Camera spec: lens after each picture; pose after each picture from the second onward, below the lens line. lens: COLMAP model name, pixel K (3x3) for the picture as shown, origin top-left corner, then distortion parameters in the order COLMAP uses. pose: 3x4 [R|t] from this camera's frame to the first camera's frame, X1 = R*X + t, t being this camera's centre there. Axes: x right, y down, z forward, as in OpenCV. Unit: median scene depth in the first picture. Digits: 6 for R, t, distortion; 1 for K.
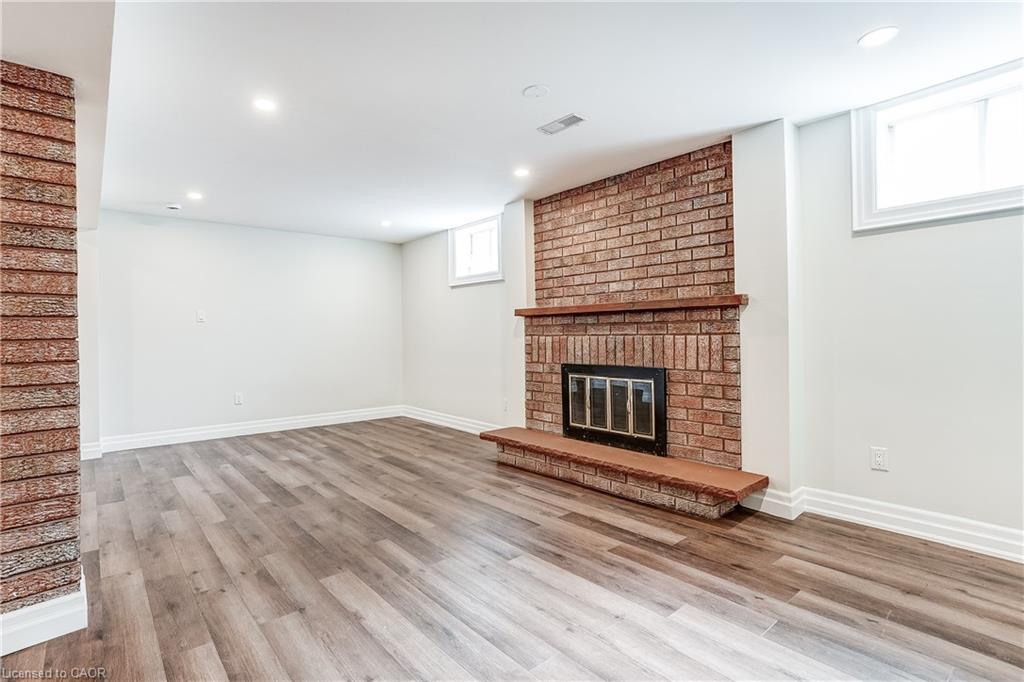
lens RADIAL K [[494.3, 0, 485.6], [0, 494.3, 337.1], [0, 0, 1]] dist [-0.026949, -0.000039]
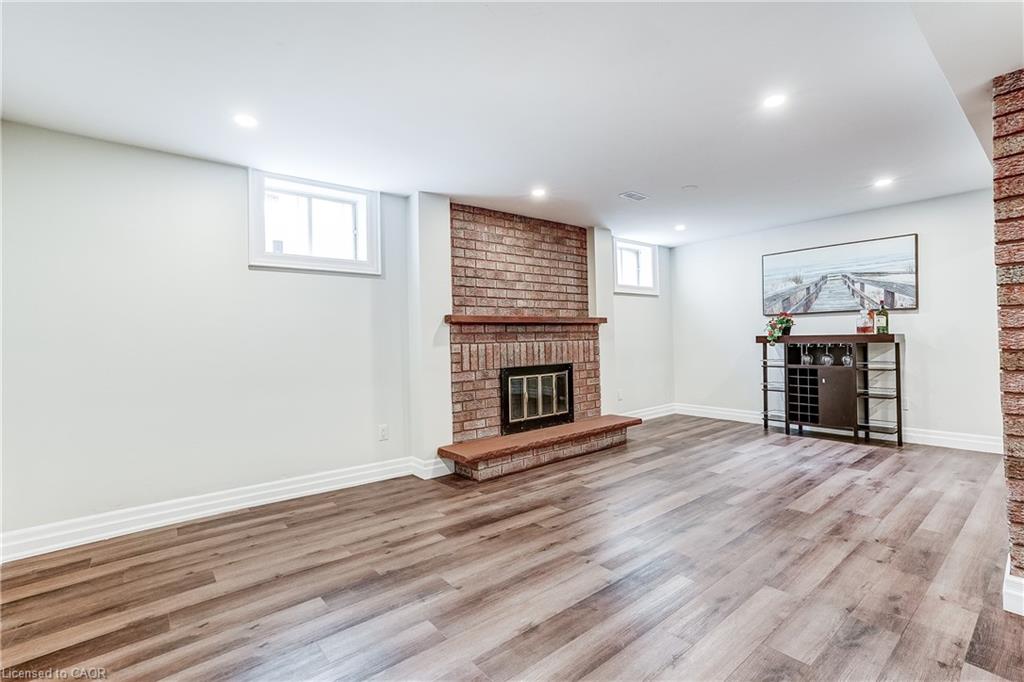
lens RADIAL K [[462.9, 0, 512.0], [0, 462.9, 341.0], [0, 0, 1]] dist [-0.024498, 0.009844]
pose [[-0.001712, 0.009003, 0.999958, -0.967680], [0.031490, 0.999464, -0.008945, 0.003432], [-0.999503, 0.031474, -0.001994, 1.091828]]
